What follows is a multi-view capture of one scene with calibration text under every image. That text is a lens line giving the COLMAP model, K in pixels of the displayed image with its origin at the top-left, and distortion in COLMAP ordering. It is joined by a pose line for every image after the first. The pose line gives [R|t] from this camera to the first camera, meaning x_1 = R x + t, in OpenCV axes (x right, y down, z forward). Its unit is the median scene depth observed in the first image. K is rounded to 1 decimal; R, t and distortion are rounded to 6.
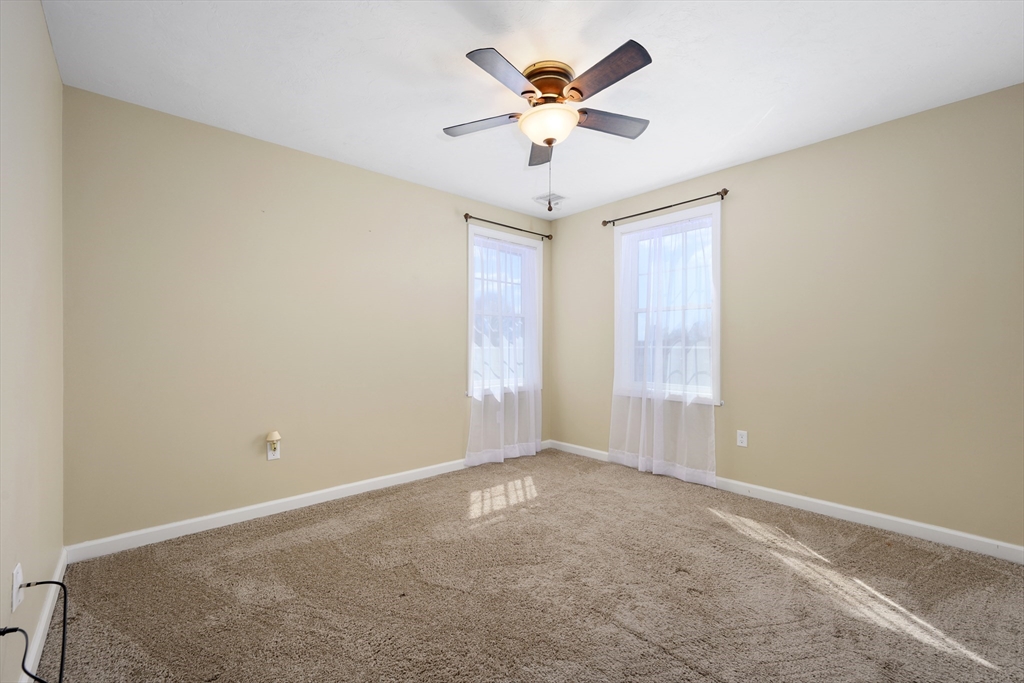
lens RADIAL K [[423.7, 0, 512.0], [0, 423.7, 341.5], [0, 0, 1]] dist [0.000324, 0.000296]
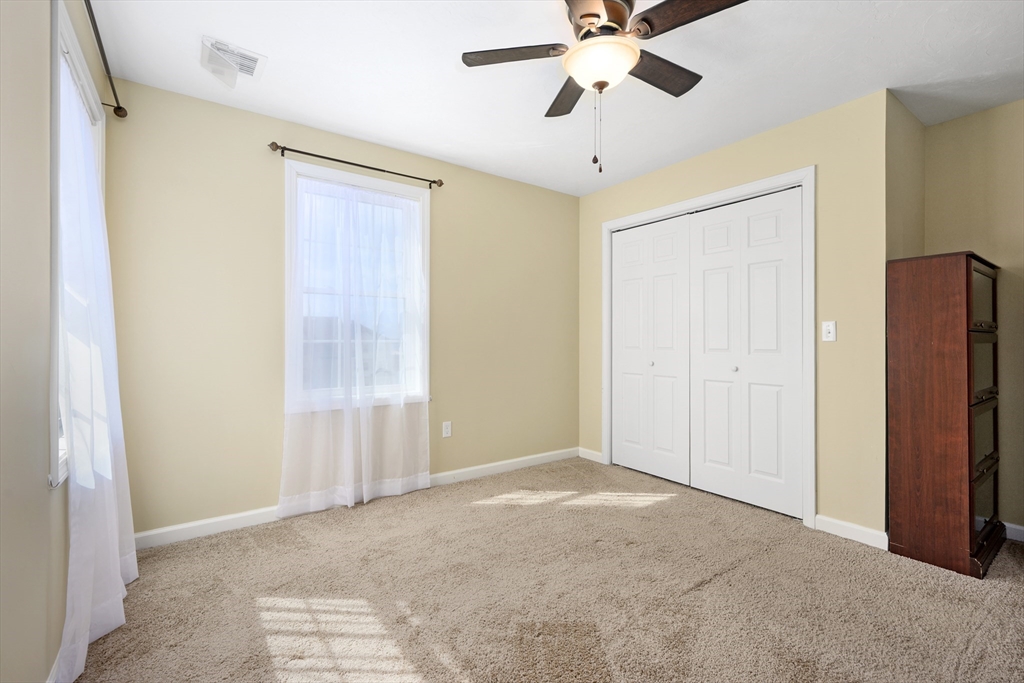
lens RADIAL K [[444.5, 0, 512.0], [0, 444.5, 341.5], [0, 0, 1]] dist [0.000857, 0.000106]
pose [[0.111351, -0.007498, 0.993753, -0.511325], [-0.007984, 0.999933, 0.008439, 0.004531], [-0.993749, -0.008874, 0.111283, 0.723735]]
